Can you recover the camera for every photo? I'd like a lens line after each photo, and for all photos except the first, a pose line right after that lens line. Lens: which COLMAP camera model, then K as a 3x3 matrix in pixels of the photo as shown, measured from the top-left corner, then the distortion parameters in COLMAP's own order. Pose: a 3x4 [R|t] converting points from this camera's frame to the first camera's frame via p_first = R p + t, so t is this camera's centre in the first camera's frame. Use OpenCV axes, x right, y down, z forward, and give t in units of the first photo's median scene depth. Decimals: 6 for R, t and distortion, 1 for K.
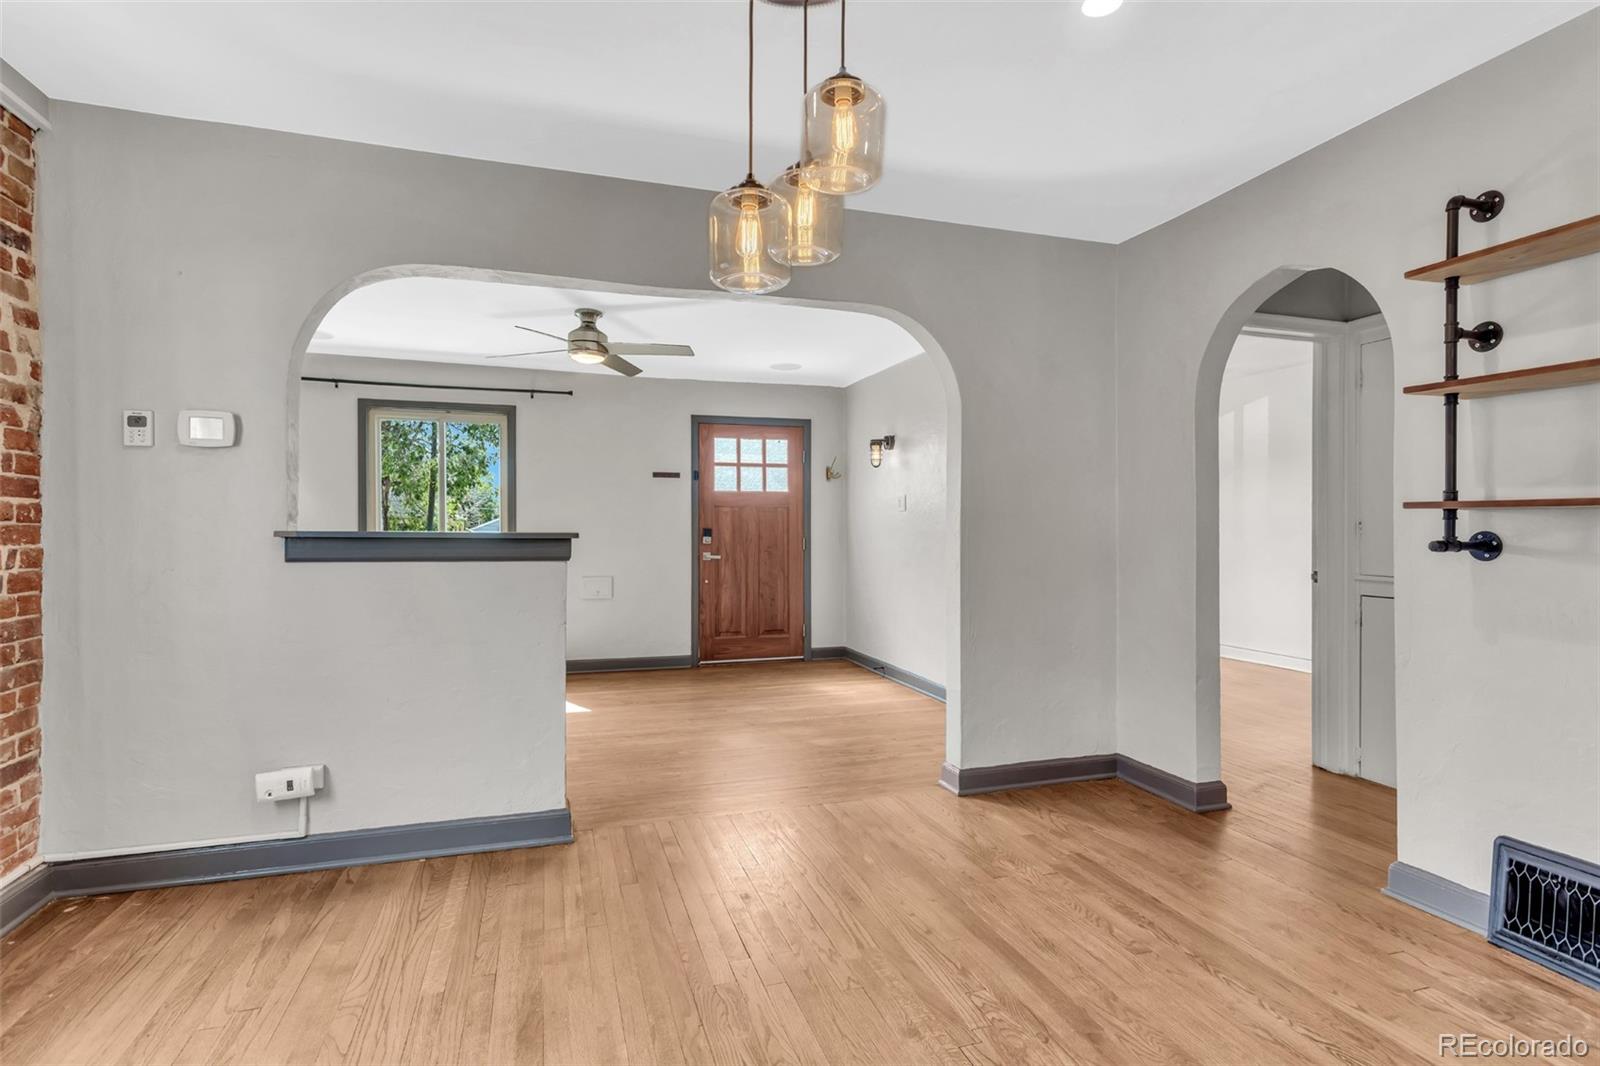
lens RADIAL K [[800.3, 0, 830.1], [0, 800.3, 534.1], [0, 0, 1]] dist [0.001063, 0.002762]
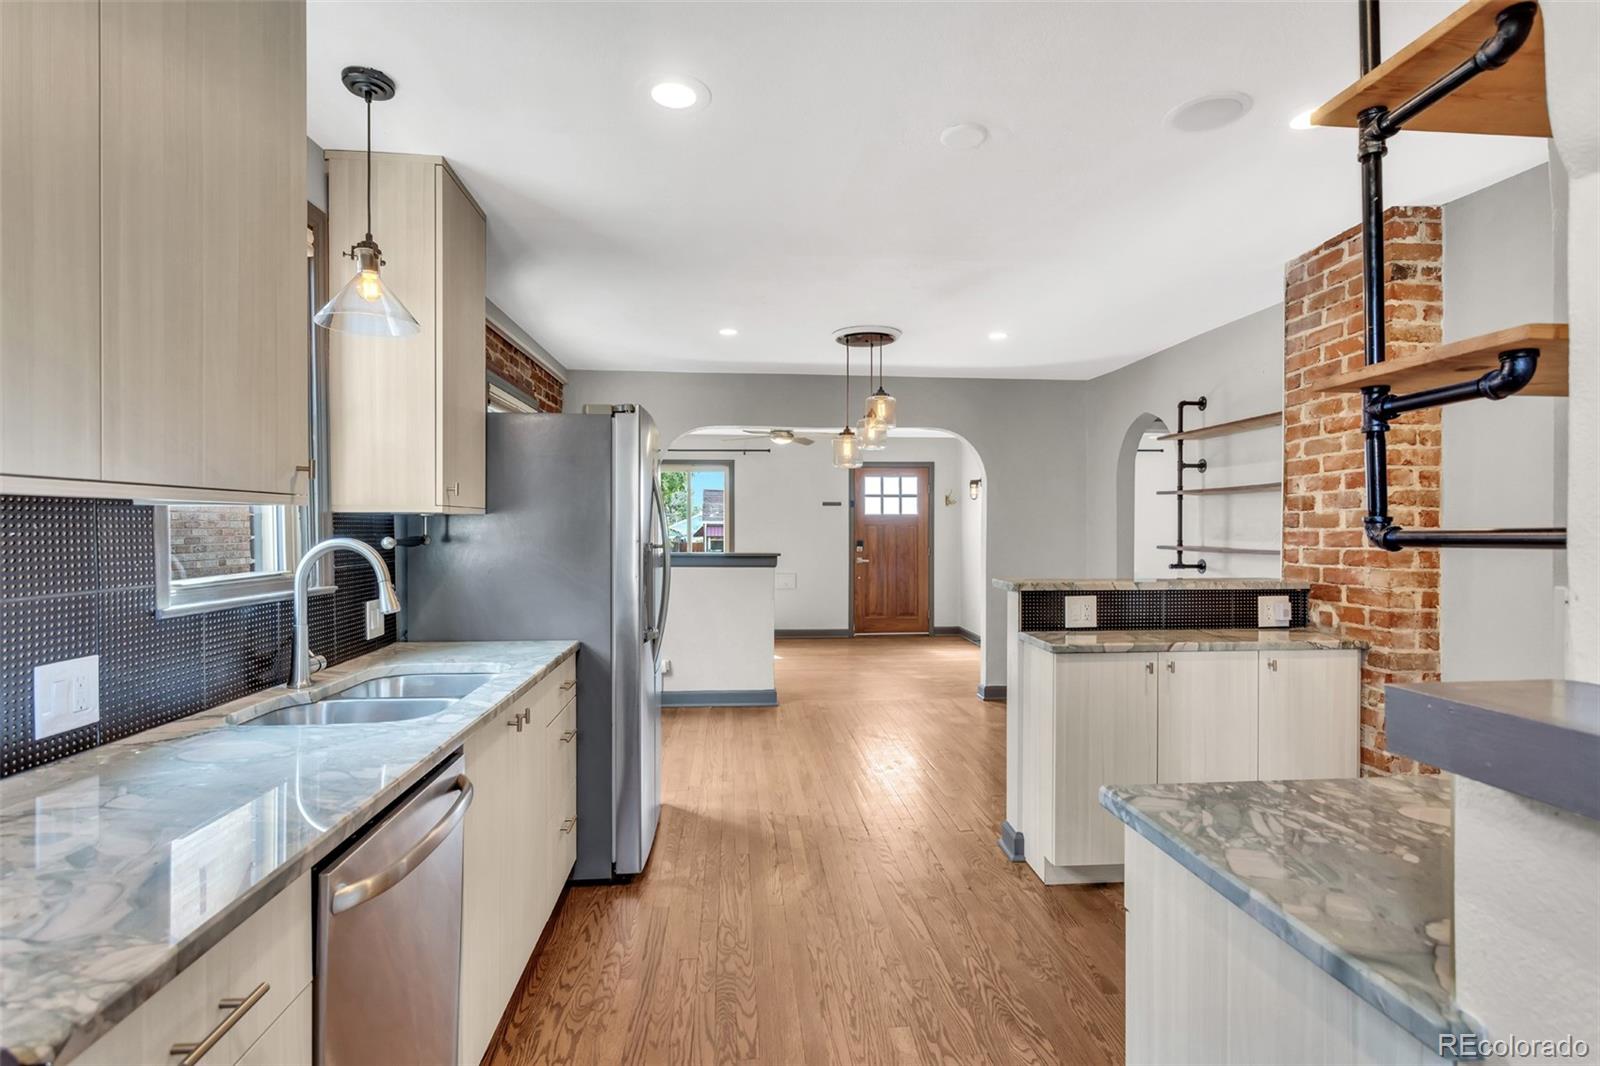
lens RADIAL K [[800.3, 0, 792.1], [0, 800.3, 519.7], [0, 0, 1]] dist [0.001063, 0.002762]
pose [[0.963919, -0.003954, -0.266166, 0.116106], [0.000556, 0.999917, -0.012839, -0.027553], [0.266195, 0.012227, 0.963842, -0.432967]]
